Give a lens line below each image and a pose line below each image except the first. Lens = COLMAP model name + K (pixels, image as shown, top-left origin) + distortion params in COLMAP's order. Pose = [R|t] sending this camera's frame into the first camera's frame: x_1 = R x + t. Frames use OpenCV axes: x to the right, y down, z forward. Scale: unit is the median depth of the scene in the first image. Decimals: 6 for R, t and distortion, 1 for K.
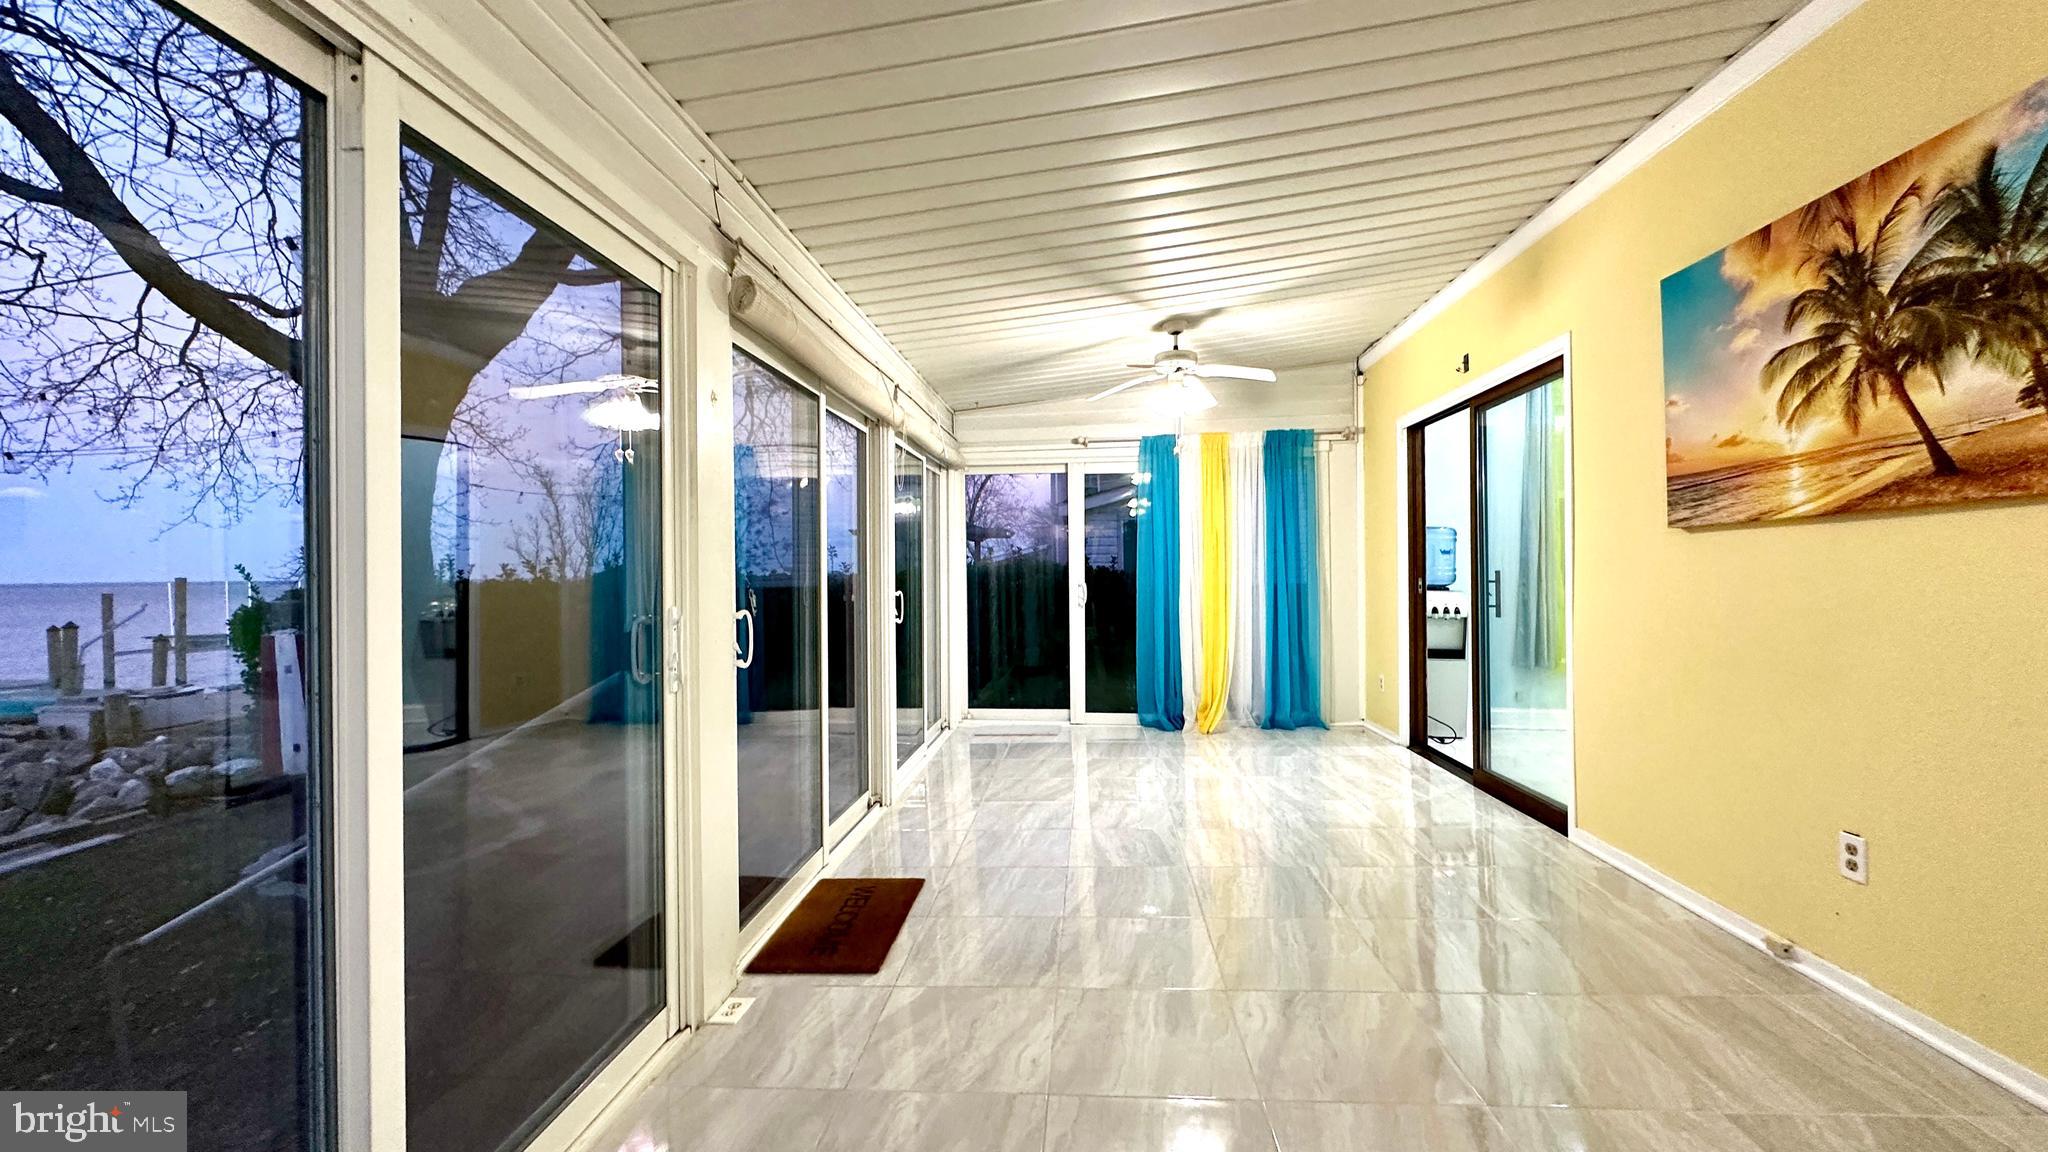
lens RADIAL K [[817.3, 0, 1024.0], [0, 817.3, 576.0], [0, 0, 1]] dist [0.001945, 0.000271]
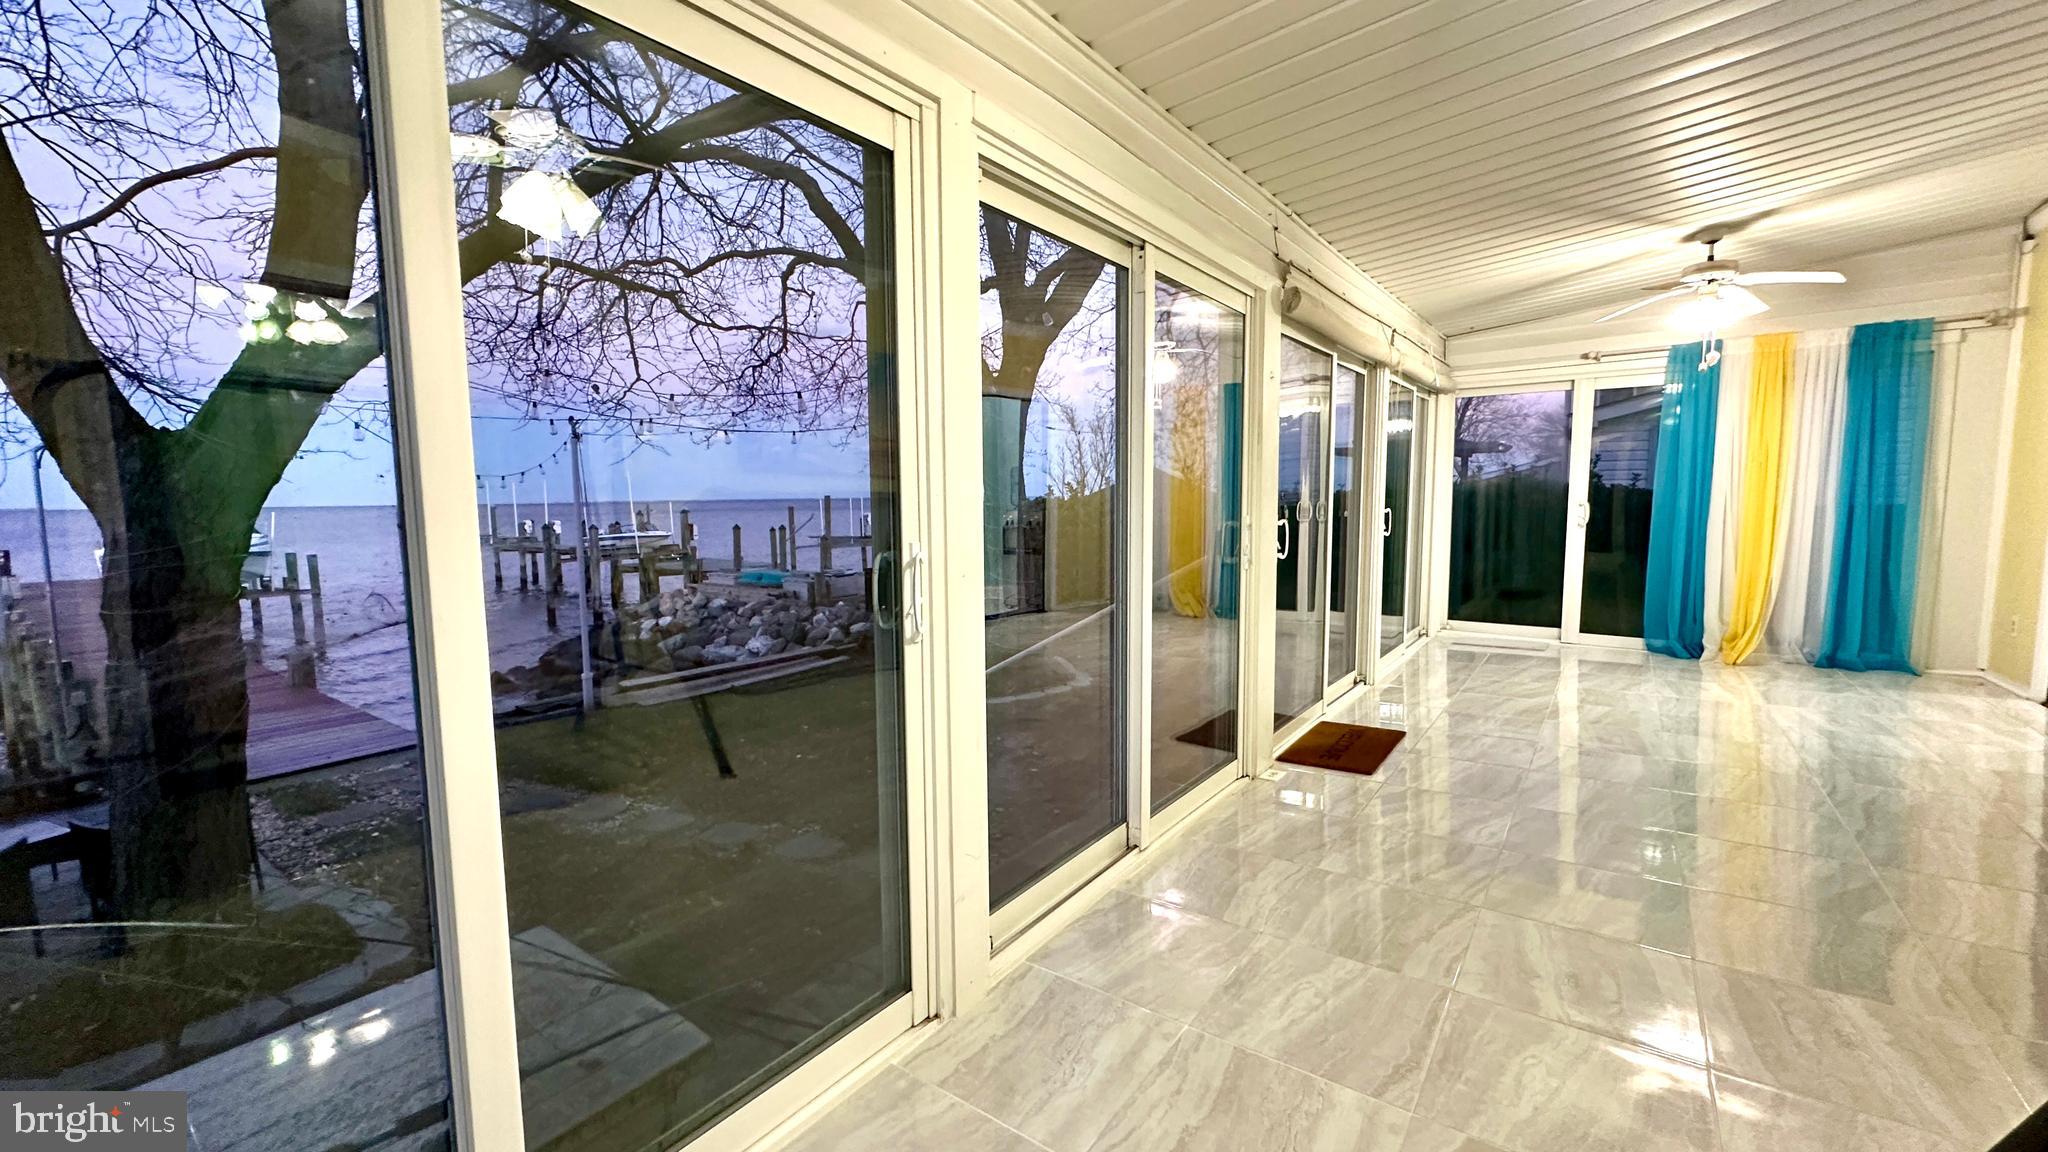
lens RADIAL K [[817.3, 0, 1024.0], [0, 817.3, 576.0], [0, 0, 1]] dist [0.001945, 0.000271]
pose [[0.854019, 0.052135, -0.517624, 0.010241], [-0.000204, 0.995000, 0.099879, -0.001763], [0.520243, -0.085193, 0.849759, -0.209051]]
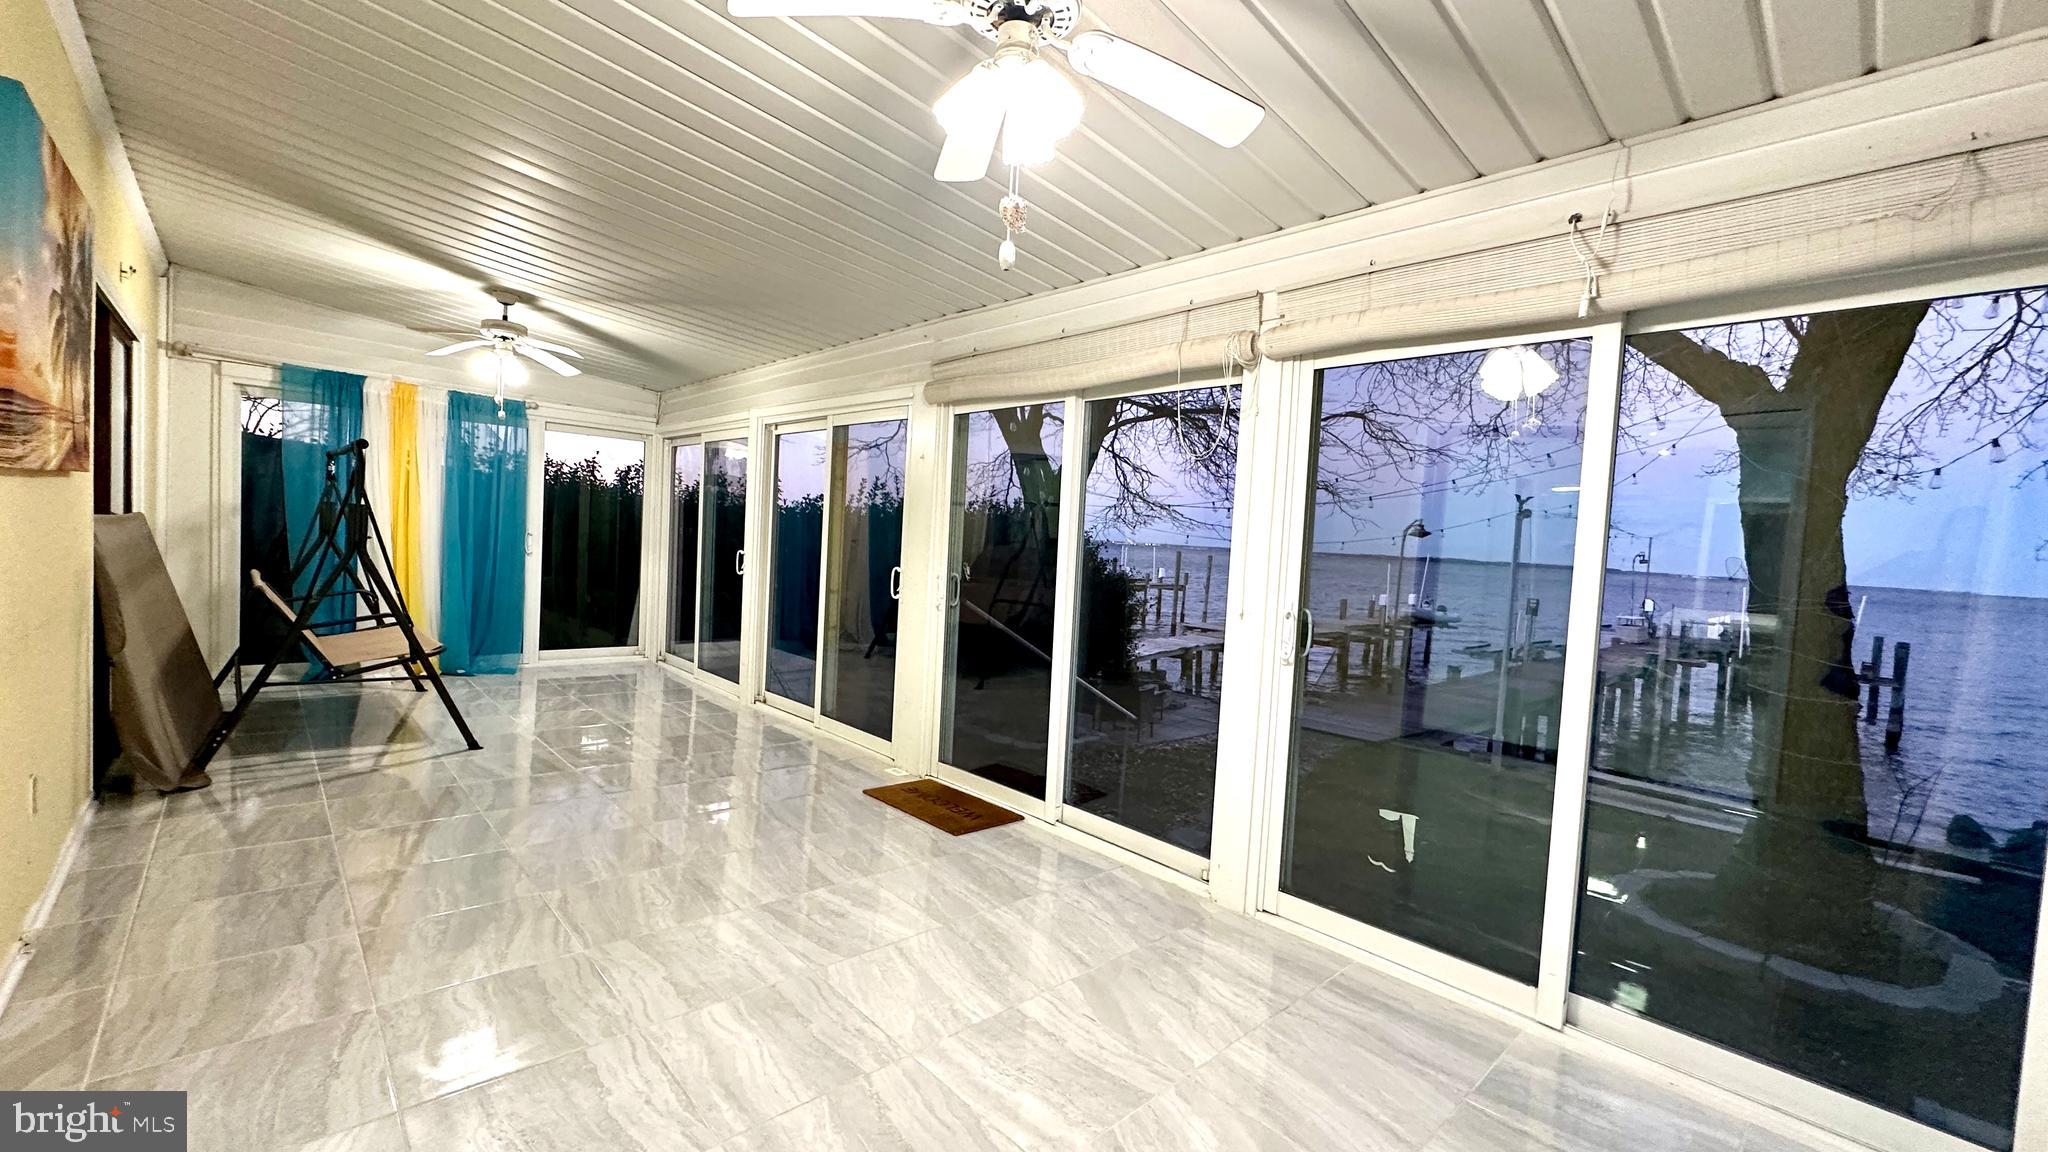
lens RADIAL K [[817.3, 0, 1024.0], [0, 817.3, 576.0], [0, 0, 1]] dist [0.001945, 0.000271]
pose [[-0.668029, 0.009561, -0.744074, 0.342224], [-0.045650, 0.997508, 0.053802, -0.022182], [0.742734, 0.069909, -0.665928, 0.956811]]
